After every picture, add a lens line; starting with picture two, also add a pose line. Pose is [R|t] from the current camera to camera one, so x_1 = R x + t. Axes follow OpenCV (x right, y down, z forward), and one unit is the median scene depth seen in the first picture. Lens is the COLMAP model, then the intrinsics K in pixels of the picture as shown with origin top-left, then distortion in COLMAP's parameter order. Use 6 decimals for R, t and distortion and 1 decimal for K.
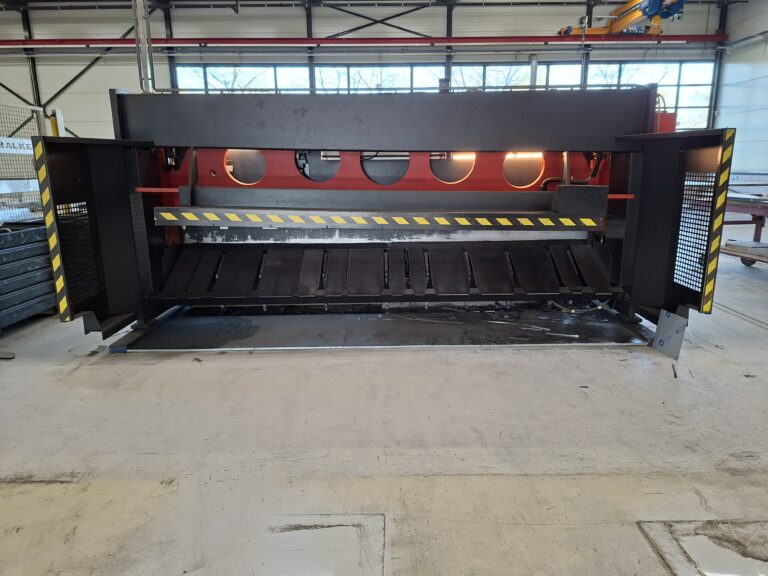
lens RADIAL K [[535.5, 0, 388.7], [0, 535.5, 283.6], [0, 0, 1]] dist [0.106118, -0.121066]
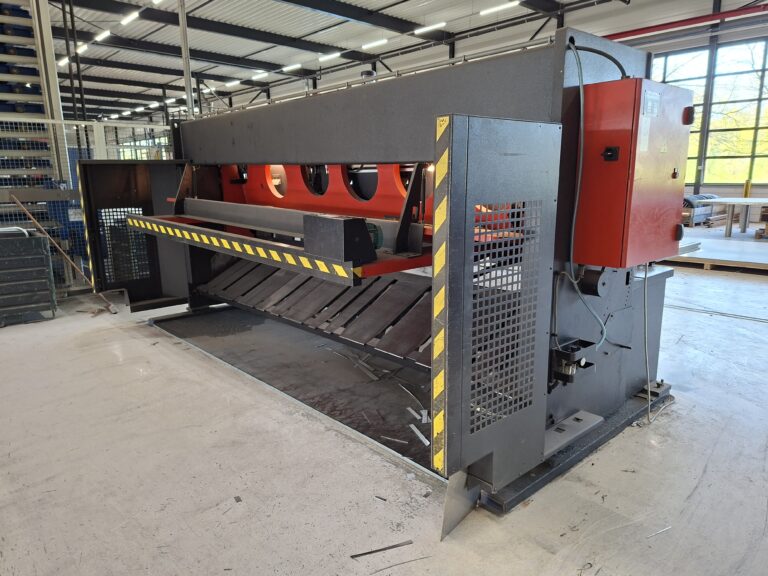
lens RADIAL K [[535.5, 0, 388.7], [0, 535.5, 283.6], [0, 0, 1]] dist [0.106118, -0.121066]
pose [[0.657827, 0.144938, -0.739092, 0.817585], [-0.150540, 0.986810, 0.059529, -0.132723], [0.737971, 0.072103, 0.670969, 0.547130]]
